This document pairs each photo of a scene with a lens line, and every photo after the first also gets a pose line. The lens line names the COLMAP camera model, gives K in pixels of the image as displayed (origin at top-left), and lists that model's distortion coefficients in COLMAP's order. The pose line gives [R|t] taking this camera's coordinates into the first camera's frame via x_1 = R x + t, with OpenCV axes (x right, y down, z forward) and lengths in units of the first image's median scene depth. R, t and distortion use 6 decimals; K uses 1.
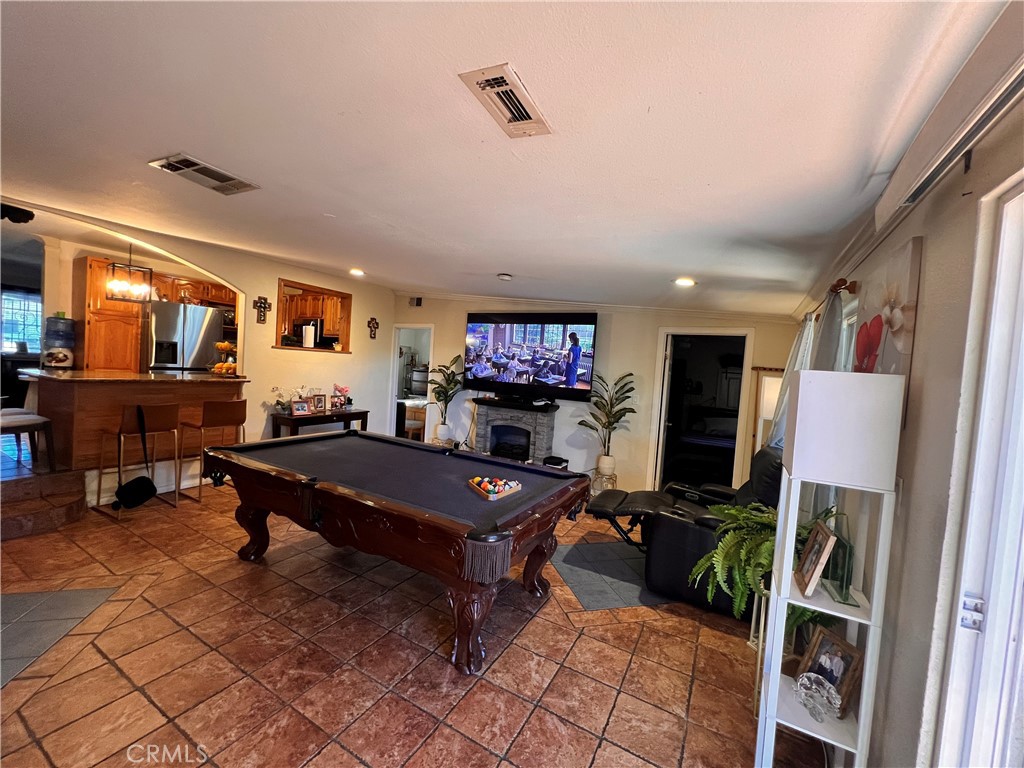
lens RADIAL K [[409.0, 0, 510.8], [0, 409.0, 382.8], [0, 0, 1]] dist [-0.000330, 0.000020]
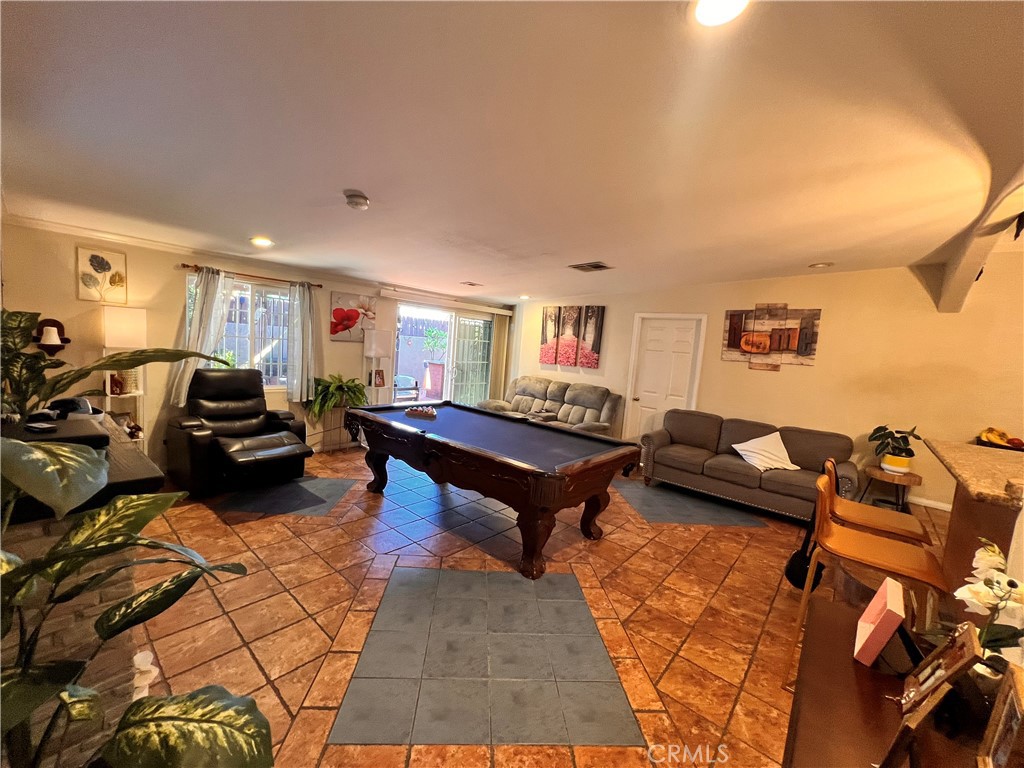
lens RADIAL K [[409.0, 0, 511.7], [0, 409.0, 386.2], [0, 0, 1]] dist [-0.000330, 0.000020]
pose [[-0.969898, -0.165935, 0.178223, -0.404585], [-0.138290, 0.977747, 0.157758, -0.094683], [-0.200434, 0.128362, -0.971262, 1.534948]]
